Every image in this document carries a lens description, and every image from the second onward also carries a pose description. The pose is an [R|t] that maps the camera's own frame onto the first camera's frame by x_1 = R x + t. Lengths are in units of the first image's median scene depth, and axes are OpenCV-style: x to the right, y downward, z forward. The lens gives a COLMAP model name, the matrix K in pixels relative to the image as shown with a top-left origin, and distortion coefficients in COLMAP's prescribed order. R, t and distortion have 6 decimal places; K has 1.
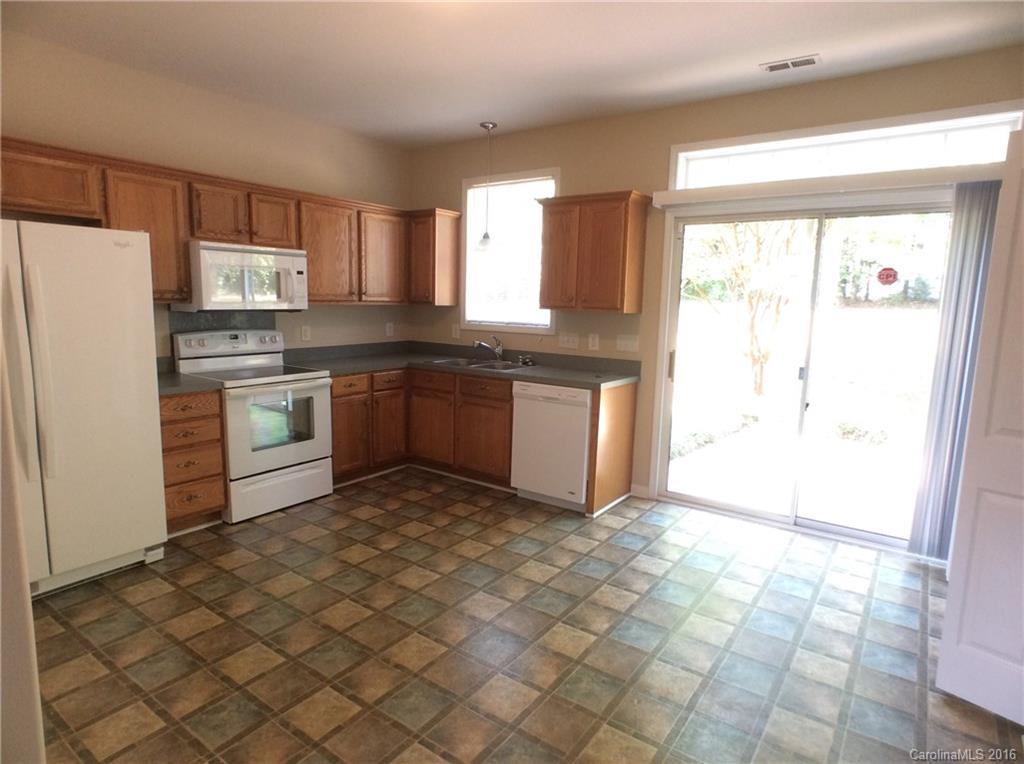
lens RADIAL K [[581.4, 0, 515.9], [0, 581.4, 385.1], [0, 0, 1]] dist [-0.020034, 0.010950]
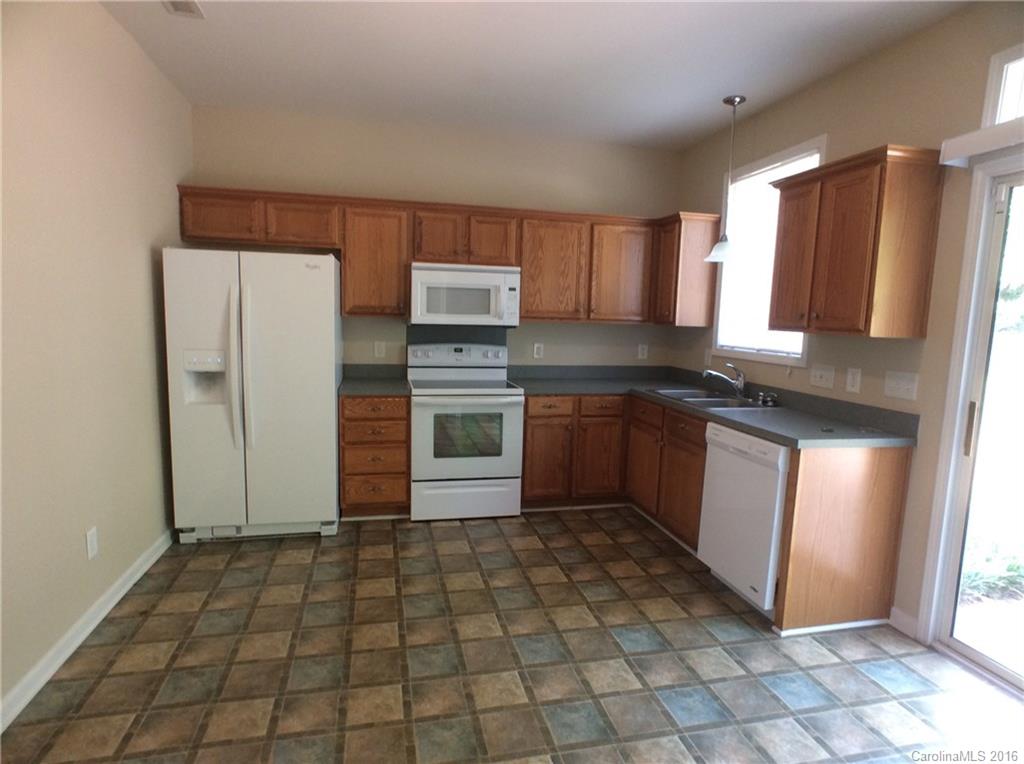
lens RADIAL K [[581.4, 0, 511.3], [0, 581.4, 386.5], [0, 0, 1]] dist [-0.020034, 0.010950]
pose [[0.750713, 0.079524, -0.655825, 0.308385], [-0.108080, 0.994137, -0.003170, -0.024079], [0.651728, 0.073261, 0.754907, 0.257270]]
